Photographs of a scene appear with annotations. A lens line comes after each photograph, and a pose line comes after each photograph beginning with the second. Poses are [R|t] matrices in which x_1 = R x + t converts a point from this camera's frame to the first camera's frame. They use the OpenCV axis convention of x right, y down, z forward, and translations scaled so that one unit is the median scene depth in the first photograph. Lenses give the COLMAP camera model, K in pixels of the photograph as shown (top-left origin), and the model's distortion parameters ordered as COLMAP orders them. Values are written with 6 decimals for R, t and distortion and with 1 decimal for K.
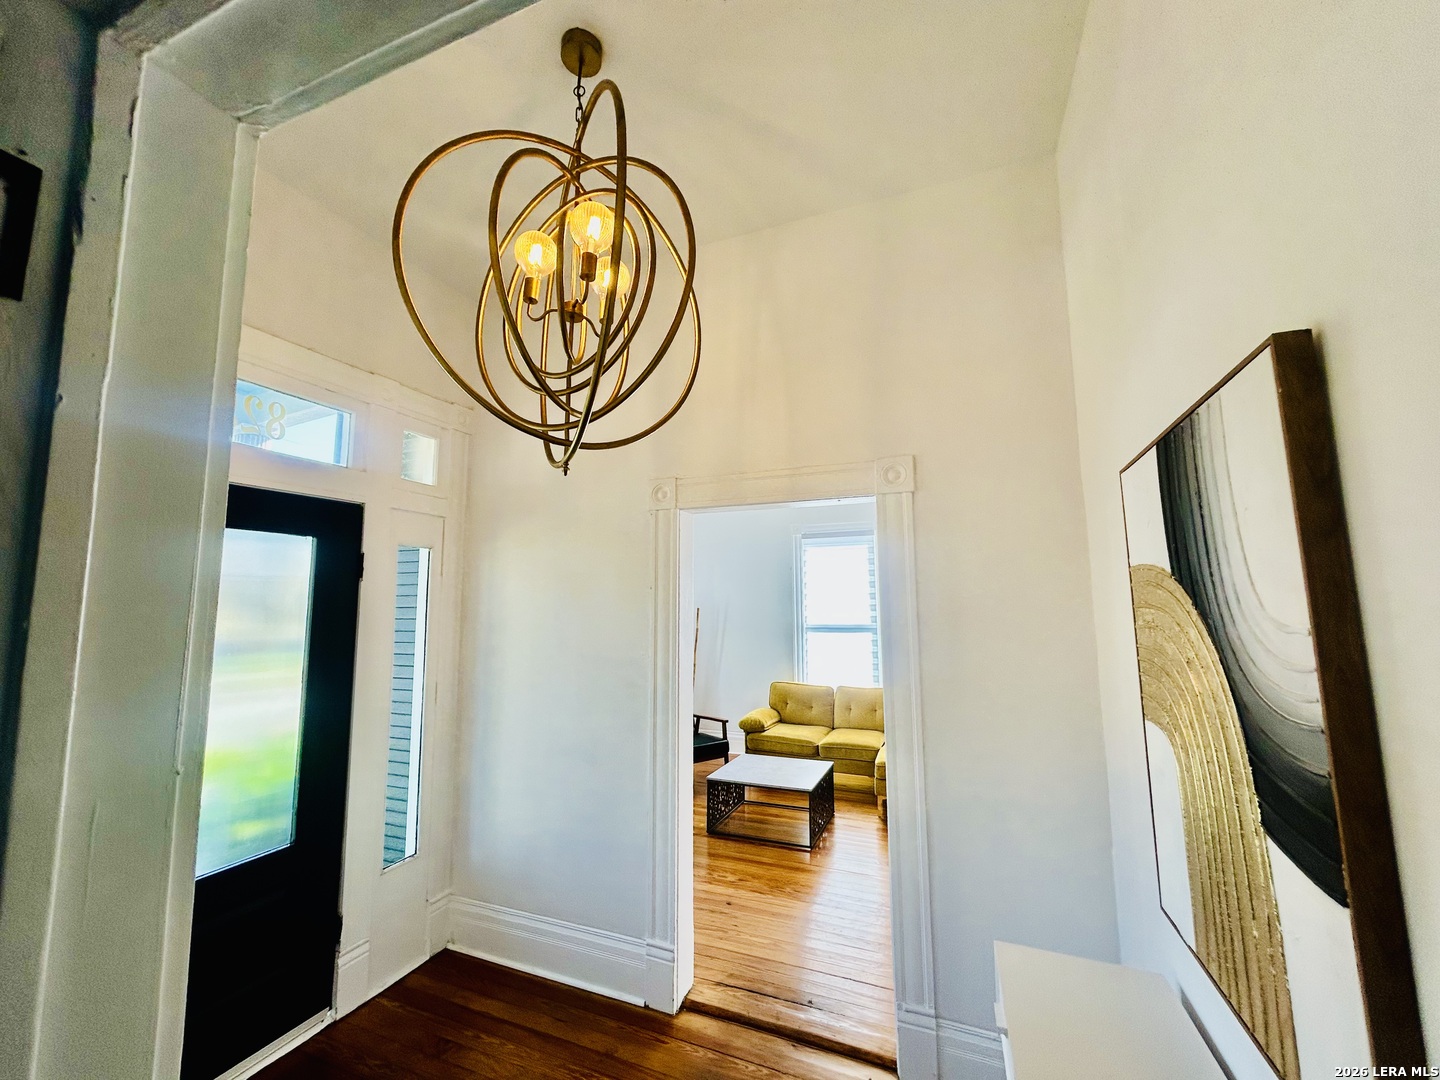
lens RADIAL K [[580.1, 0, 721.2], [0, 580.1, 530.0], [0, 0, 1]] dist [-0.000194, 0.000317]
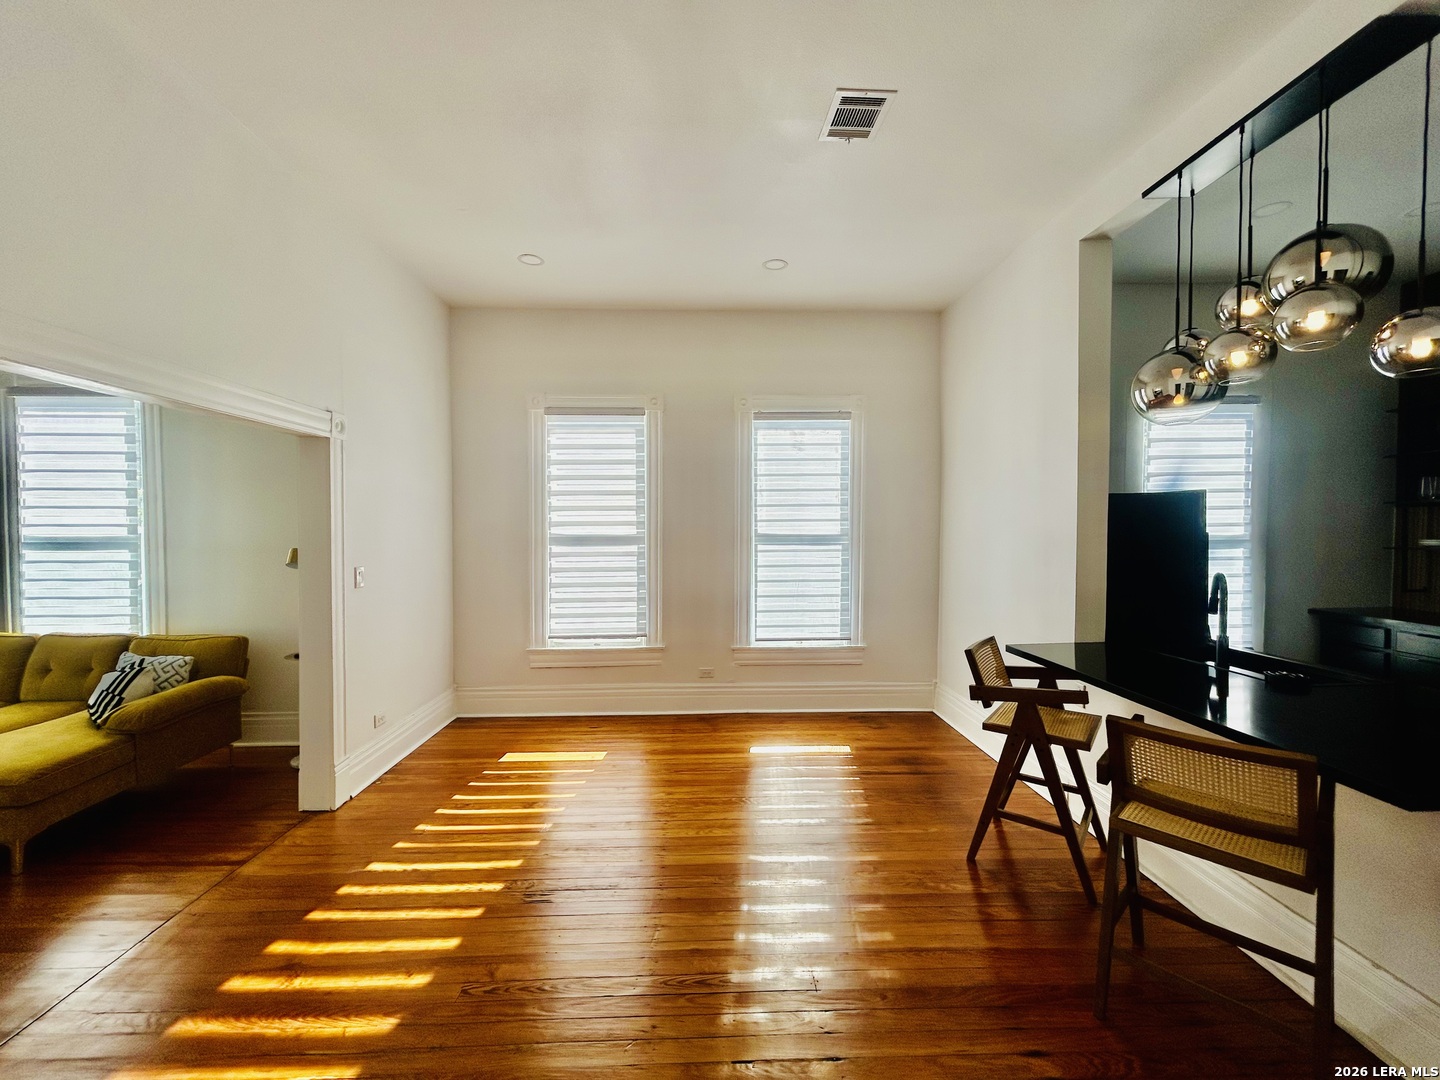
lens RADIAL K [[580.1, 0, 722.5], [0, 580.1, 538.3], [0, 0, 1]] dist [-0.000194, 0.000317]
pose [[0.911736, -0.001946, 0.410771, 0.609294], [-0.054480, 0.990582, 0.125616, 0.049122], [-0.407147, -0.136908, 0.903044, 0.156377]]
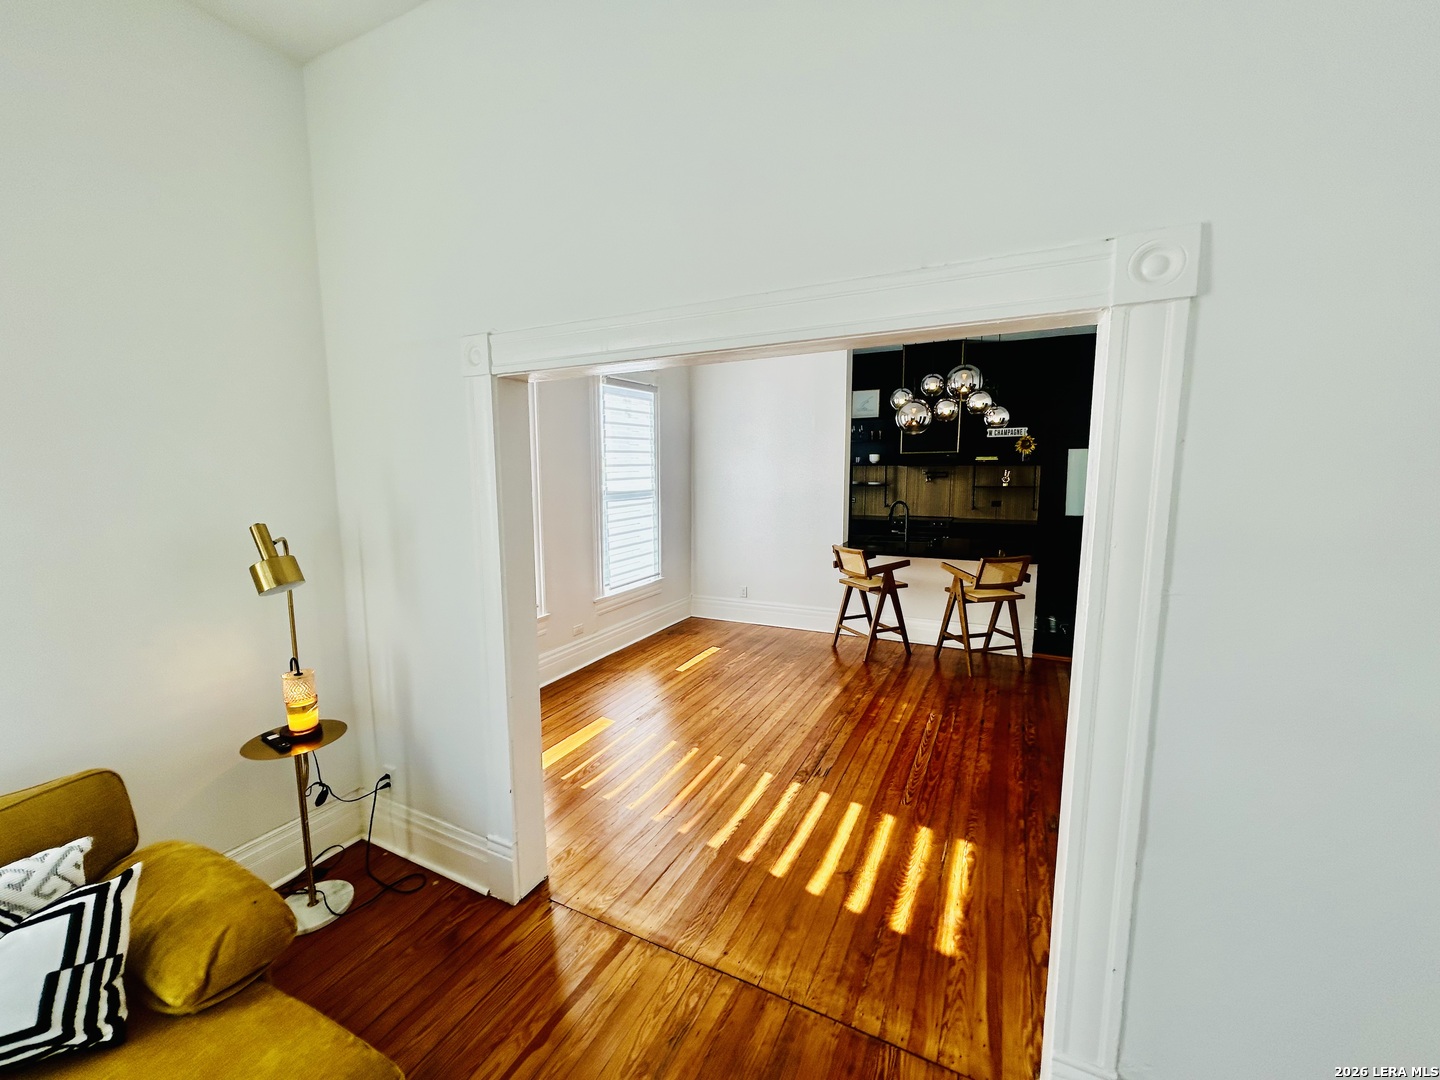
lens RADIAL K [[580.1, 0, 722.8], [0, 580.1, 539.9], [0, 0, 1]] dist [-0.000194, 0.000317]
pose [[0.079086, -0.122081, 0.989364, 0.143095], [-0.111542, 0.985157, 0.130478, 0.079037], [-0.990608, -0.120675, 0.064295, 0.616813]]
